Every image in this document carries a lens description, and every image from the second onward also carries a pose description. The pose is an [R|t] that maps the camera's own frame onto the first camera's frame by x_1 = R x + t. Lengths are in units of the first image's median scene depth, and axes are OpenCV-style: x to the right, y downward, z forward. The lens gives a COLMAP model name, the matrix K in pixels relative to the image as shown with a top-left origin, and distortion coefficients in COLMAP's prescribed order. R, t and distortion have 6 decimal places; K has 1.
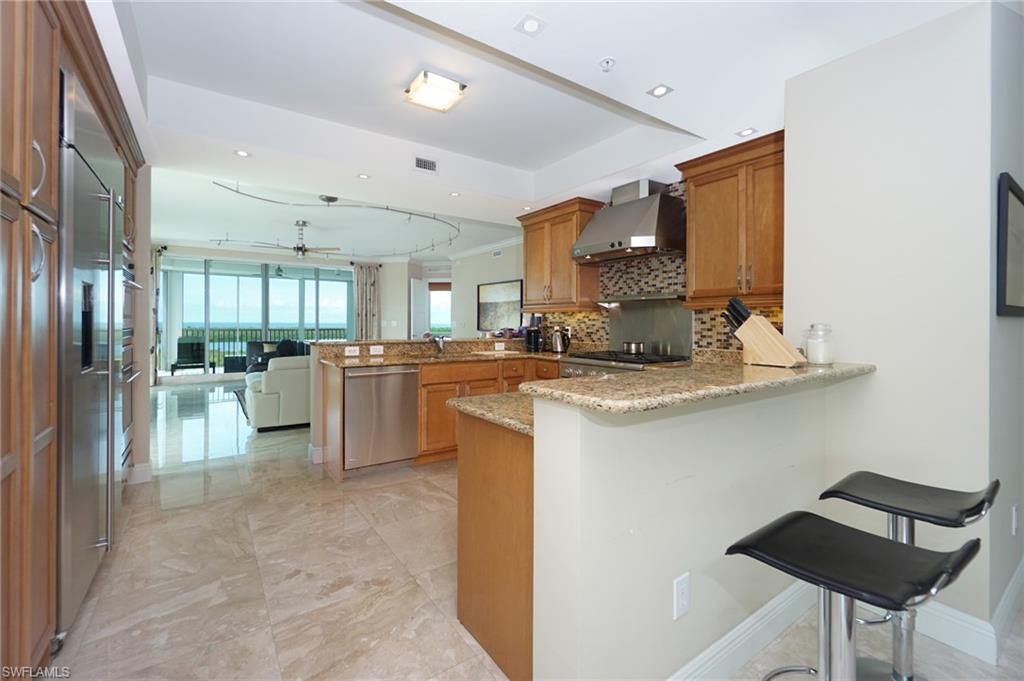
lens RADIAL K [[468.9, 0, 490.5], [0, 468.9, 325.2], [0, 0, 1]] dist [-0.010181, 0.004508]
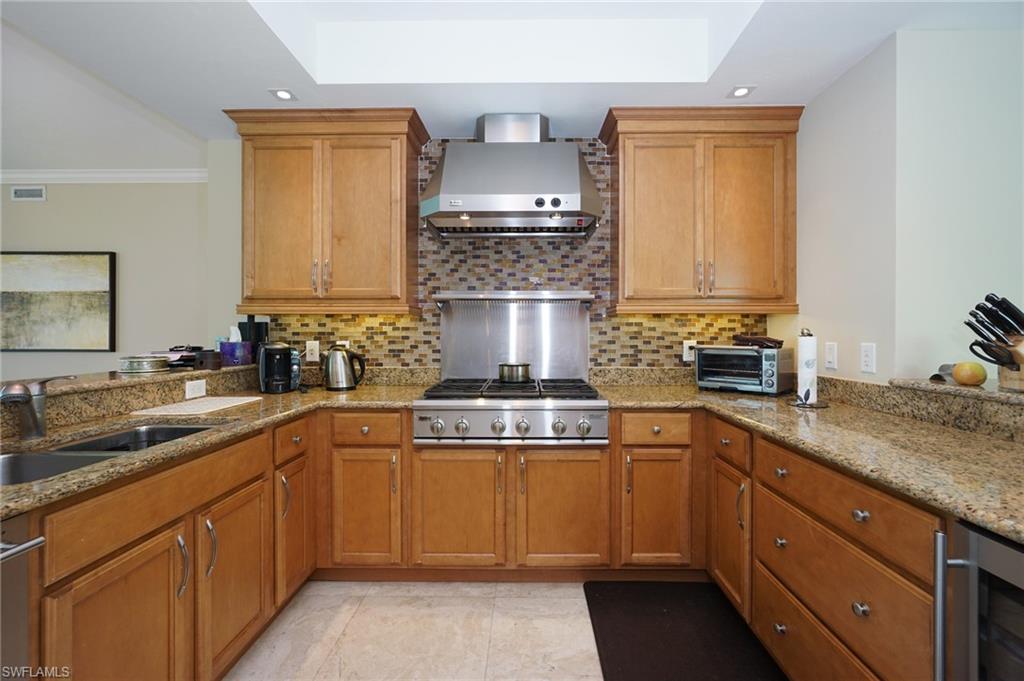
lens RADIAL K [[468.9, 0, 615.0], [0, 468.9, 334.5], [0, 0, 1]] dist [-0.010181, 0.004508]
pose [[0.535470, -0.005785, 0.844535, -0.153632], [0.006707, 0.999974, 0.002597, -0.004213], [-0.844528, 0.004273, 0.535495, 0.492380]]
